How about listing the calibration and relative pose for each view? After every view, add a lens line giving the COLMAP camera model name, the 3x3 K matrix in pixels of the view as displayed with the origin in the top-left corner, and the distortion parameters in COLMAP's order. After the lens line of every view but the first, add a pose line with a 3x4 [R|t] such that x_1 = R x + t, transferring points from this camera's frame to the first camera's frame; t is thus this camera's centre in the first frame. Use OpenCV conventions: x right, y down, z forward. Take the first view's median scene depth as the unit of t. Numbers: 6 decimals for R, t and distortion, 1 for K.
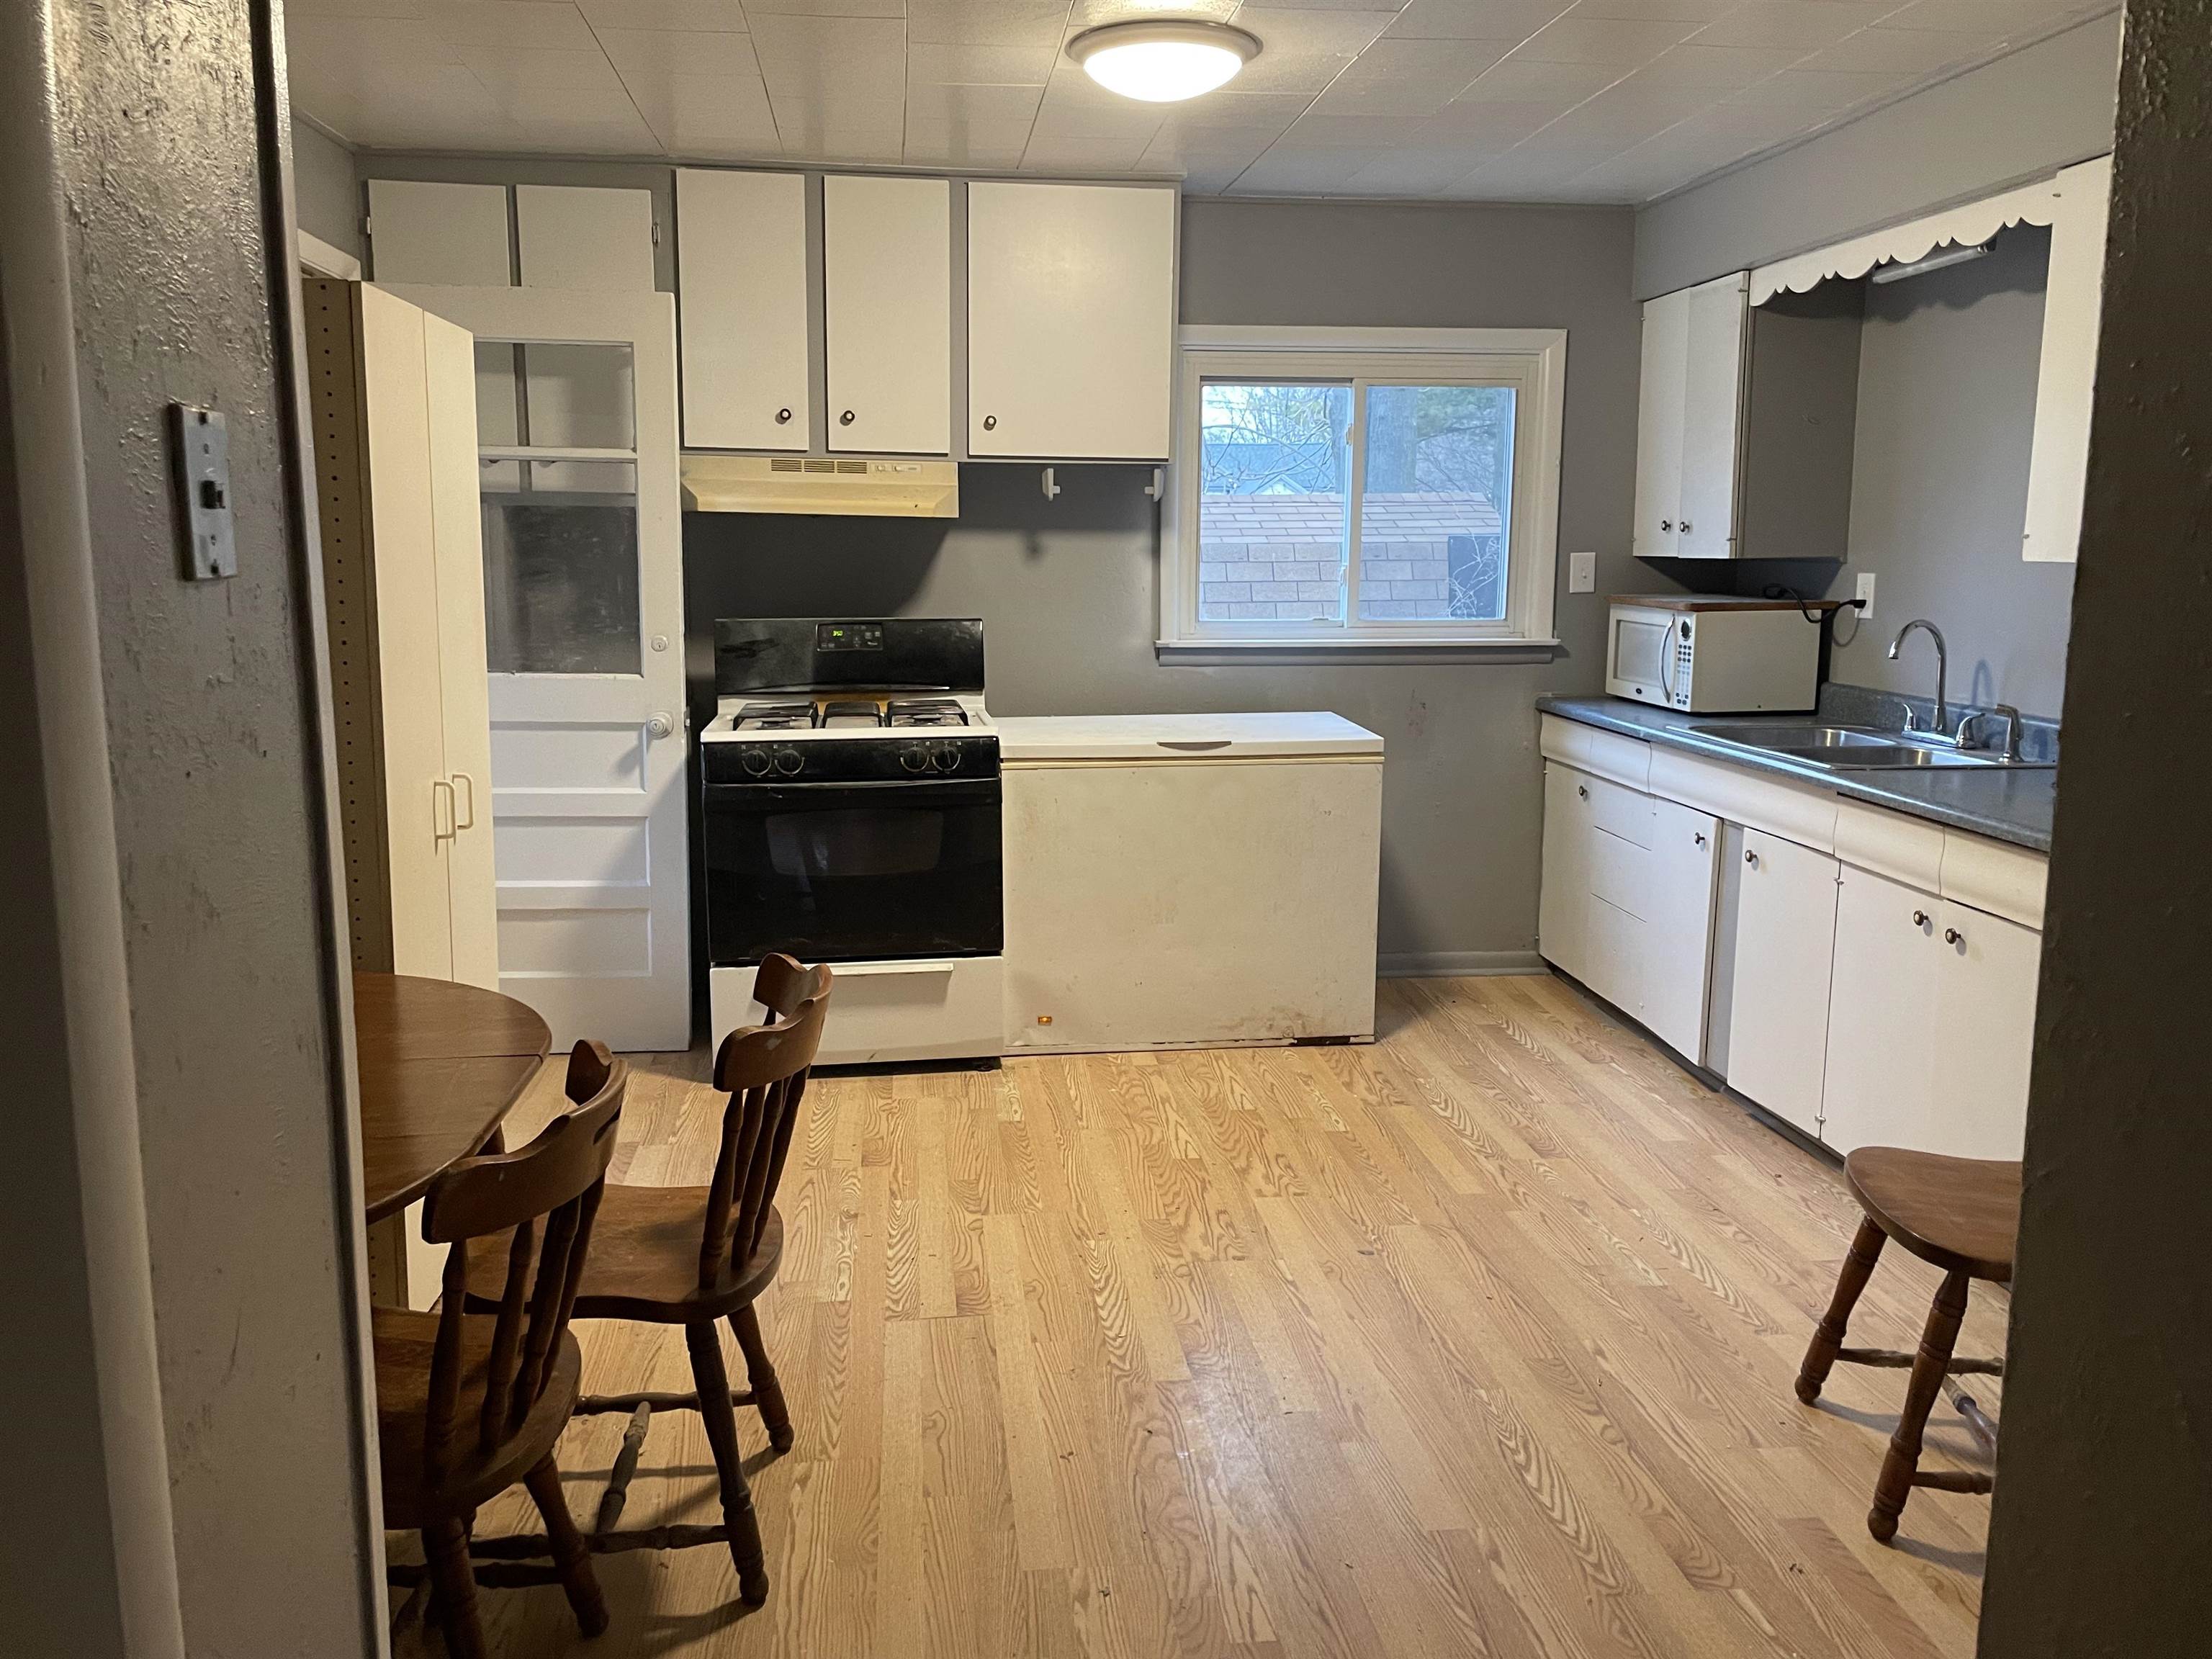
lens RADIAL K [[1681.7, 0, 1095.6], [0, 1681.7, 836.9], [0, 0, 1]] dist [0.081785, -0.100734]
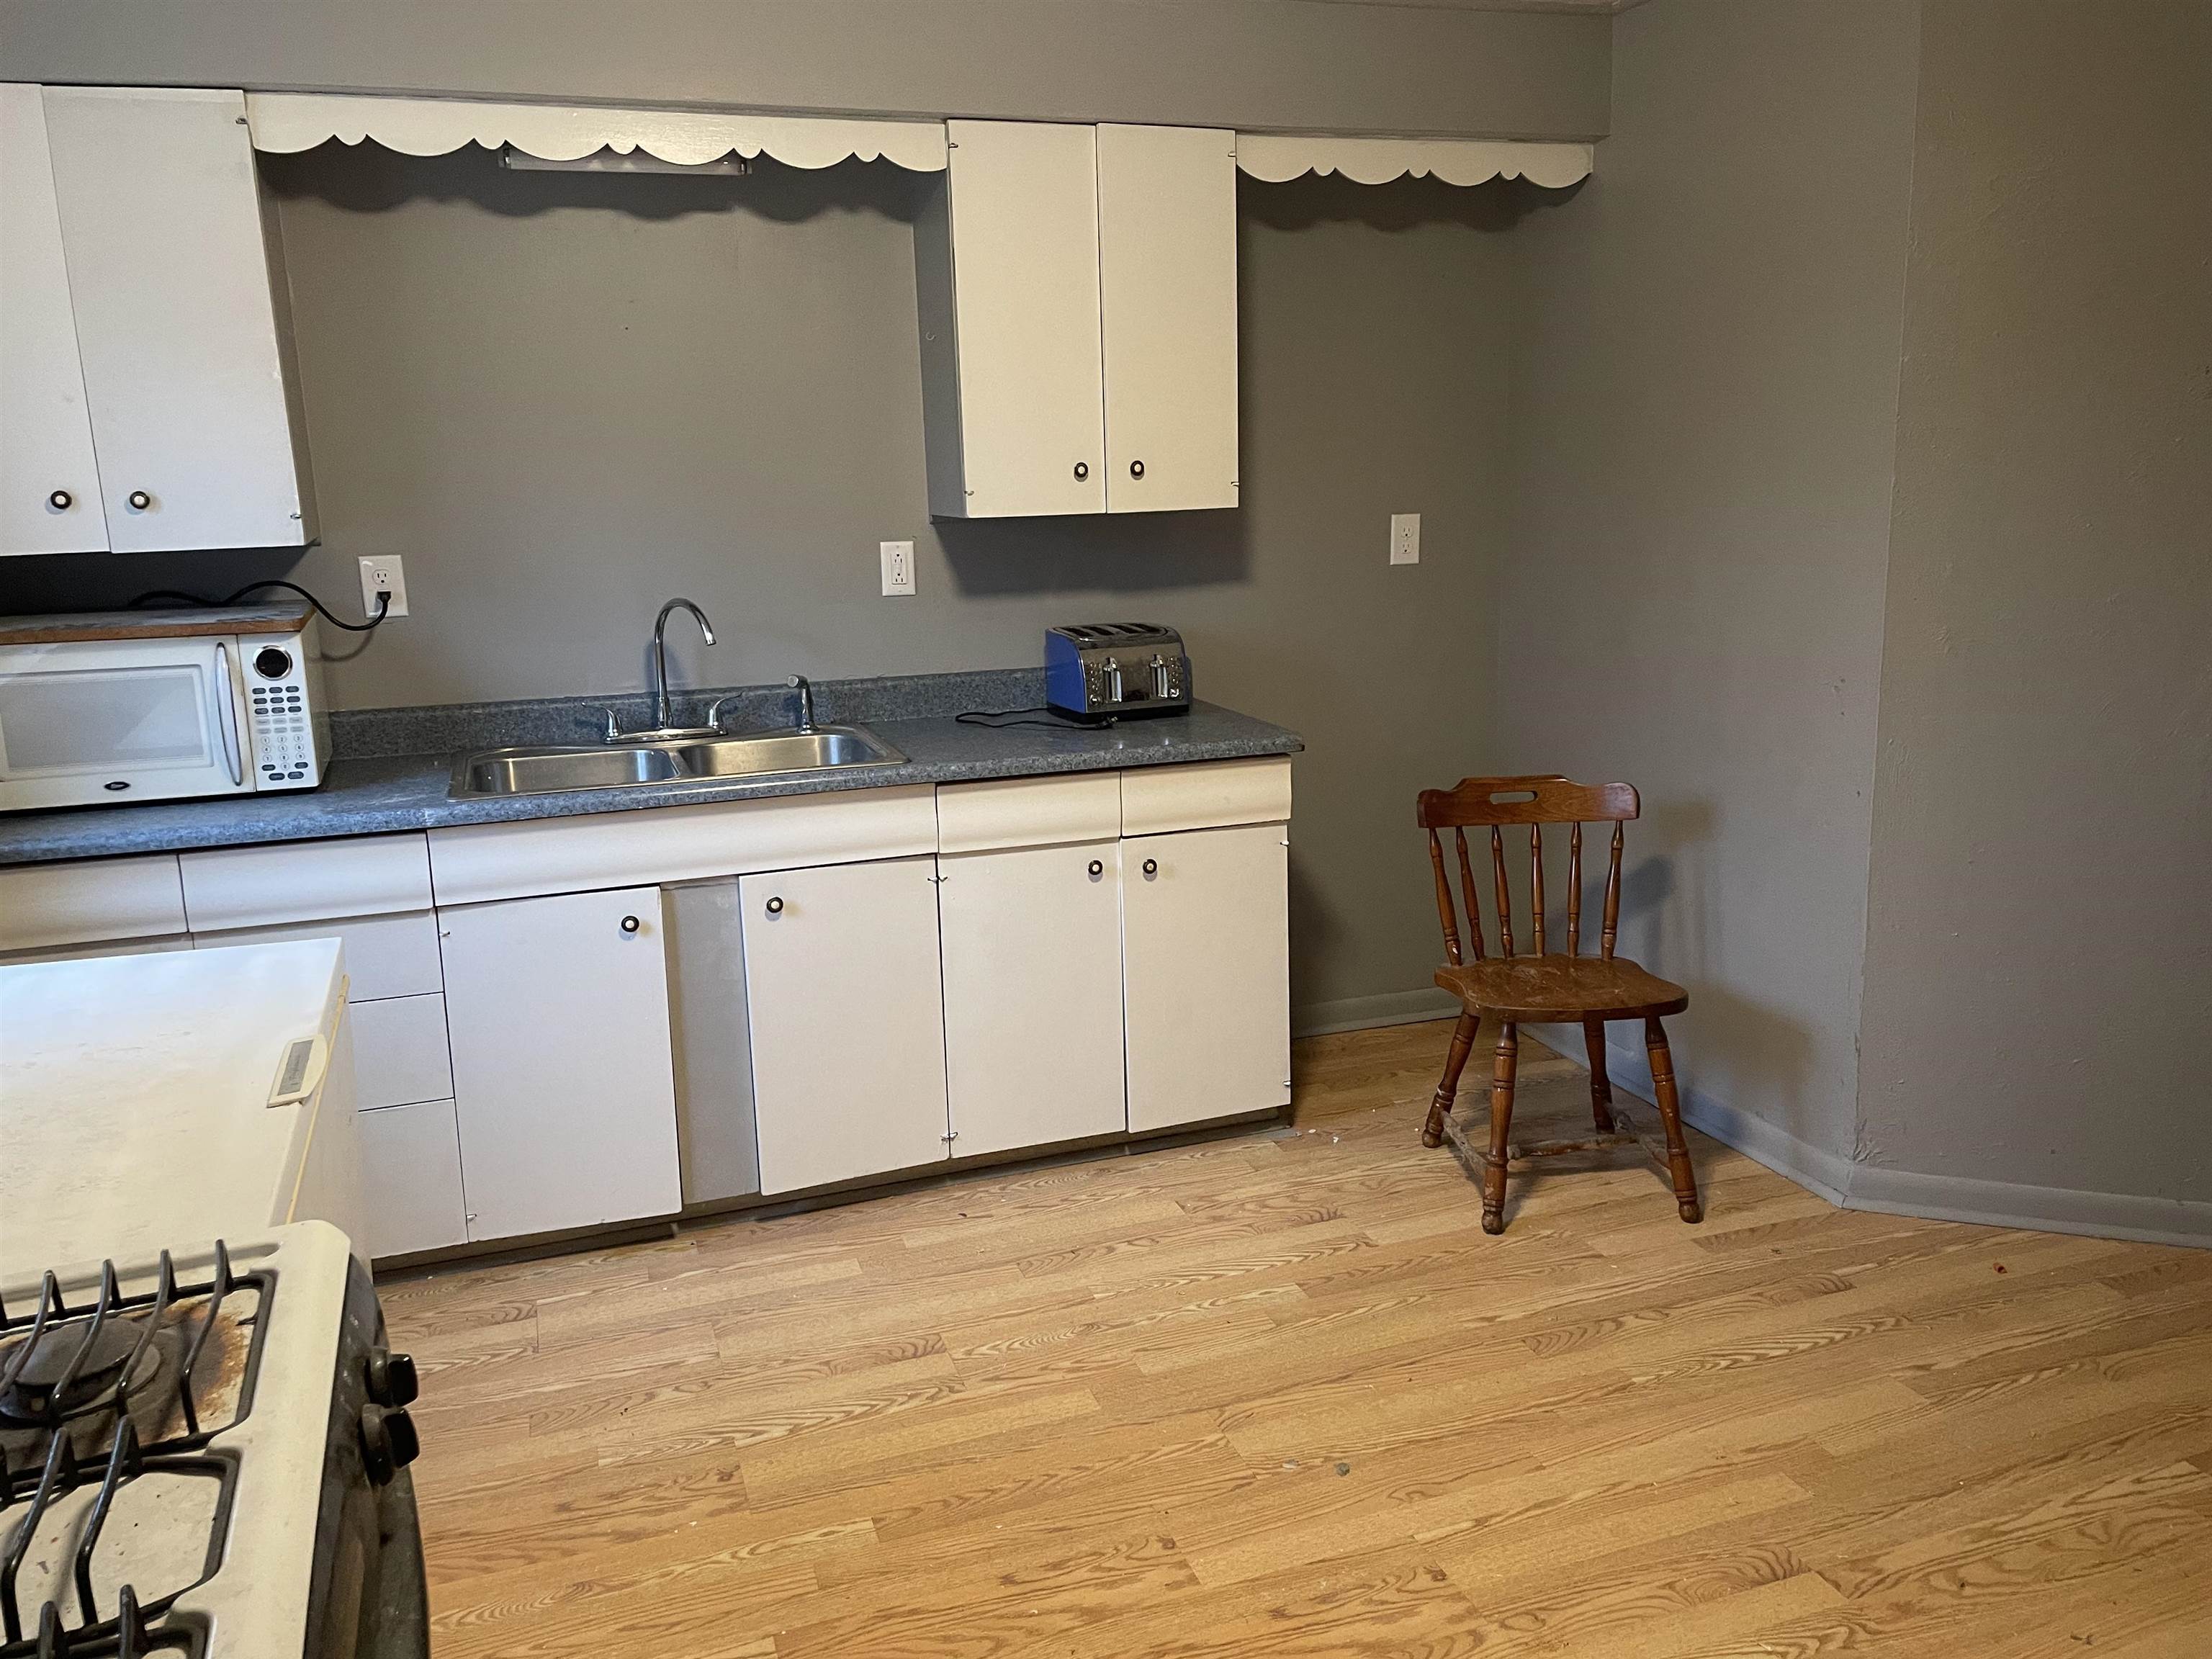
lens RADIAL K [[1681.7, 0, 1097.5], [0, 1681.7, 814.4], [0, 0, 1]] dist [0.081785, -0.100734]
pose [[-0.235349, -0.203690, 0.950327, -0.423311], [0.195005, 0.948012, 0.251487, -0.213584], [-0.952147, 0.244505, -0.183393, 1.068227]]
